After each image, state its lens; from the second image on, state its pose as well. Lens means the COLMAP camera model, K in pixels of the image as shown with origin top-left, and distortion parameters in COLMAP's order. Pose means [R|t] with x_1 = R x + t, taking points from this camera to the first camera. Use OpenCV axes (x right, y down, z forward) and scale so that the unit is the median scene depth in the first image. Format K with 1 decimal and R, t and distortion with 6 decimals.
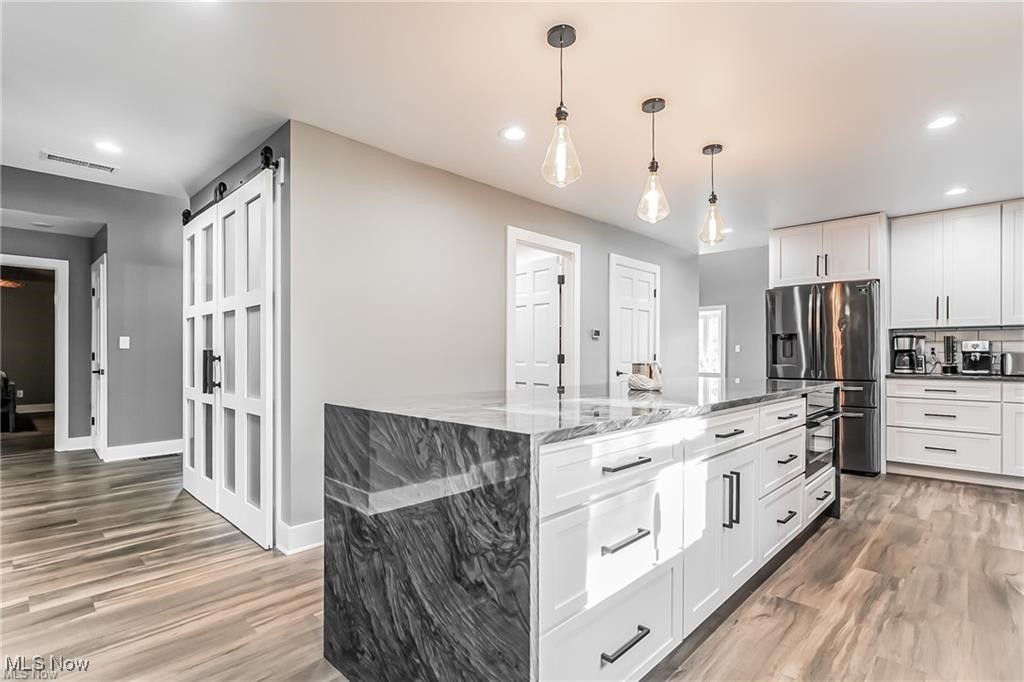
lens RADIAL K [[492.7, 0, 518.1], [0, 492.7, 347.9], [0, 0, 1]] dist [-0.001568, -0.000166]
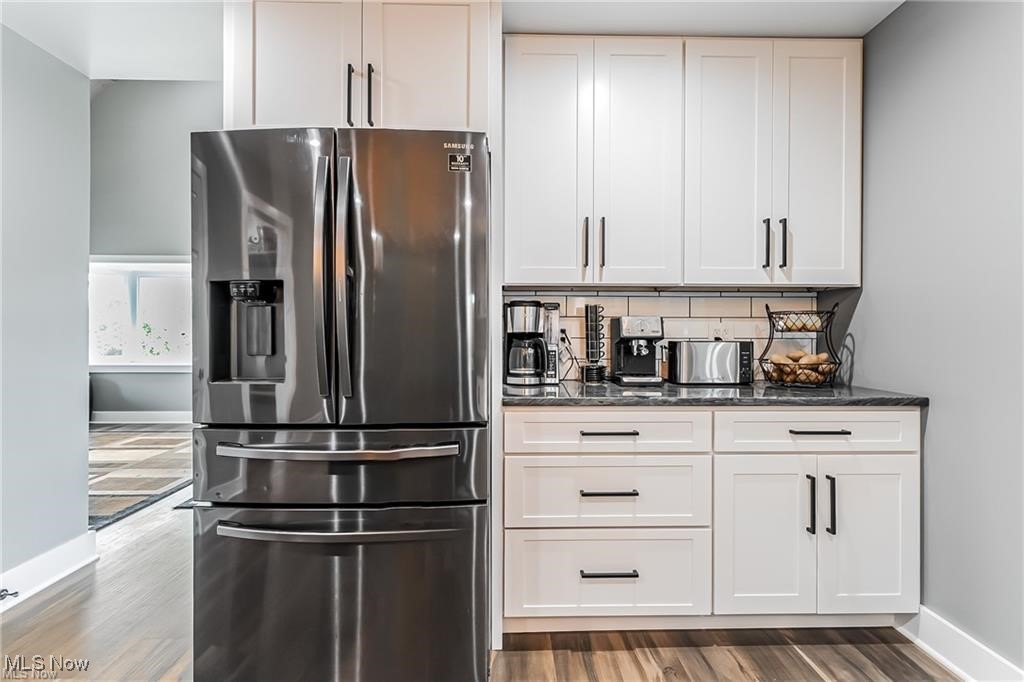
lens RADIAL K [[492.7, 0, 515.4], [0, 492.7, 338.0], [0, 0, 1]] dist [-0.001568, -0.000166]
pose [[0.708302, -0.008383, 0.705860, 0.460831], [-0.008727, 0.999749, 0.020630, -0.000725], [-0.705856, -0.020773, 0.708051, 0.690245]]
